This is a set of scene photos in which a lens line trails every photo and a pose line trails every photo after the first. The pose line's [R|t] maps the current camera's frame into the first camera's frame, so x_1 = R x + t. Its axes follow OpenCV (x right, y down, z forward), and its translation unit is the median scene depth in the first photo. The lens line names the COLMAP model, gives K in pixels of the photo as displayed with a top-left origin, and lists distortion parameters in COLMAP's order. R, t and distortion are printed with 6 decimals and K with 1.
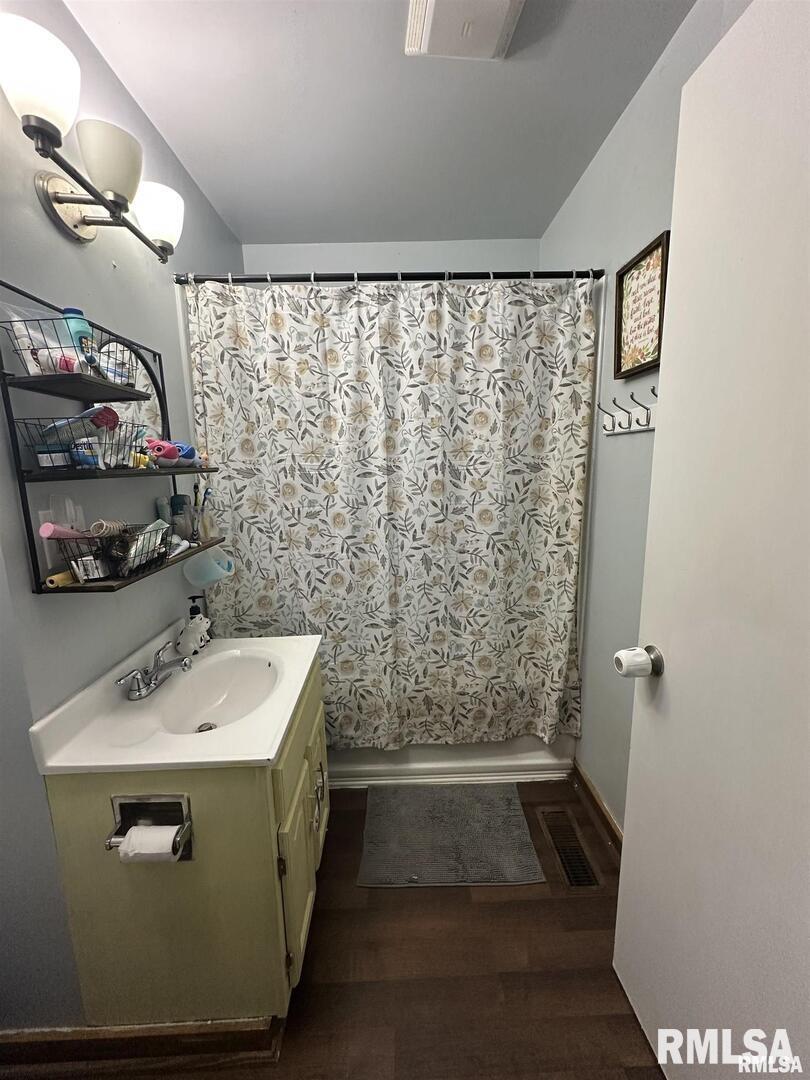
lens RADIAL K [[433.2, 0, 404.0], [0, 433.2, 539.0], [0, 0, 1]] dist [-0.001549, 0.000124]
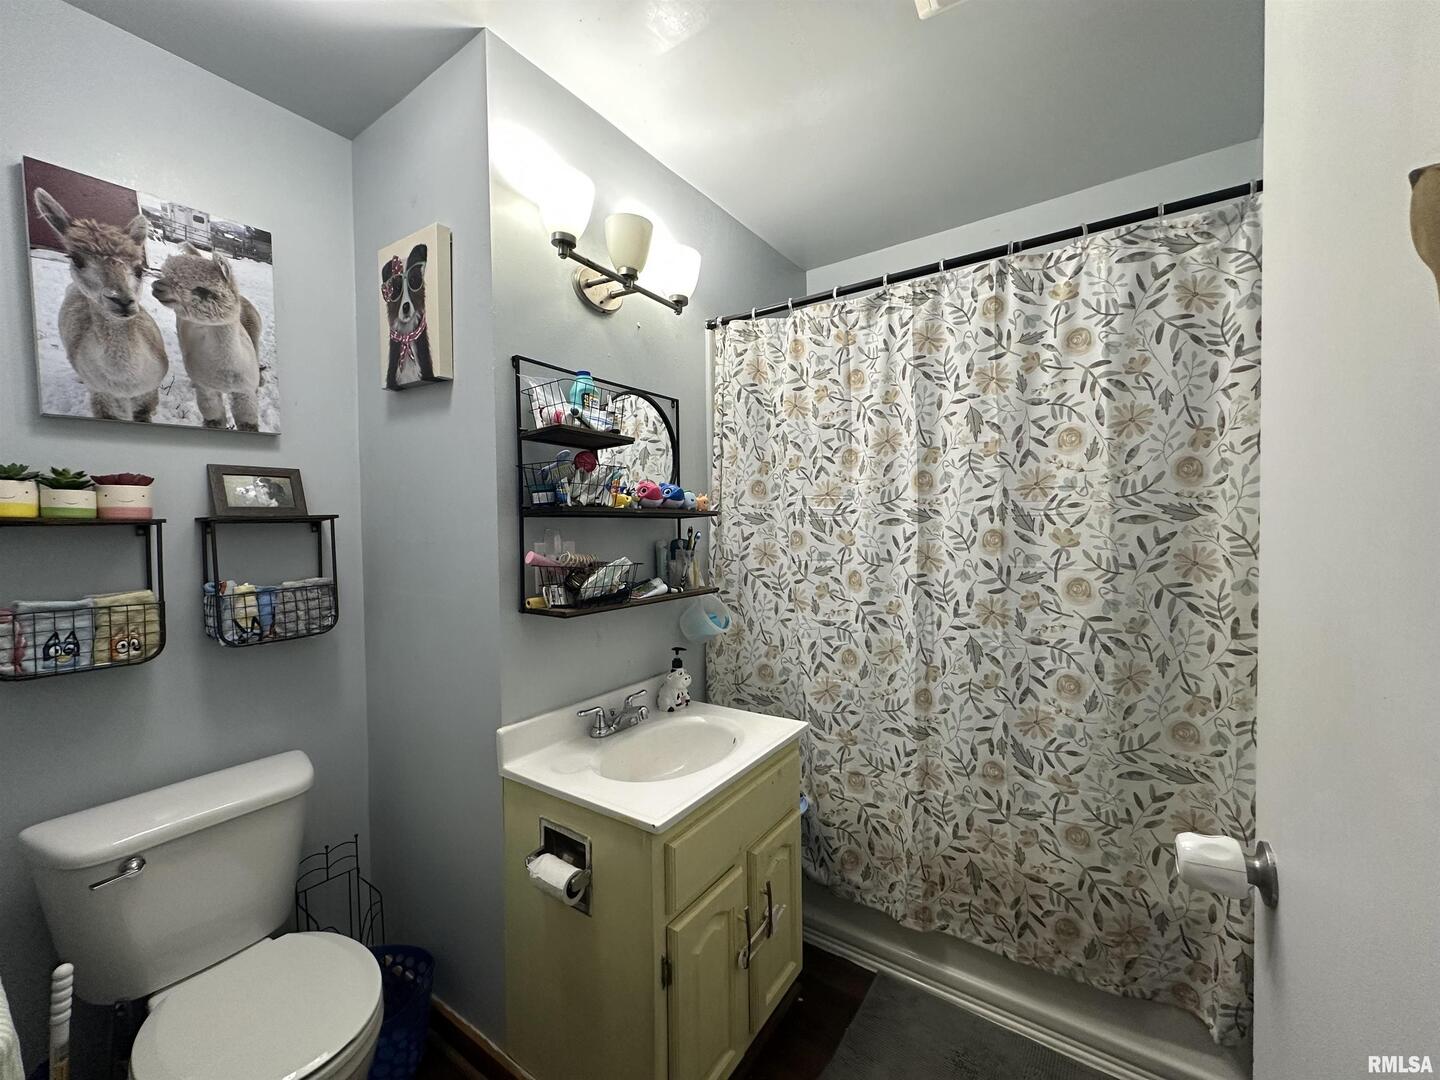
lens RADIAL K [[577.6, 0, 714.2], [0, 577.6, 539.5], [0, 0, 1]] dist [-0.001549, 0.000124]
pose [[0.807436, 0.025452, -0.589406, 0.265756], [-0.108310, 0.988483, -0.105690, 0.022681], [0.579928, 0.149176, 0.800894, 0.019983]]
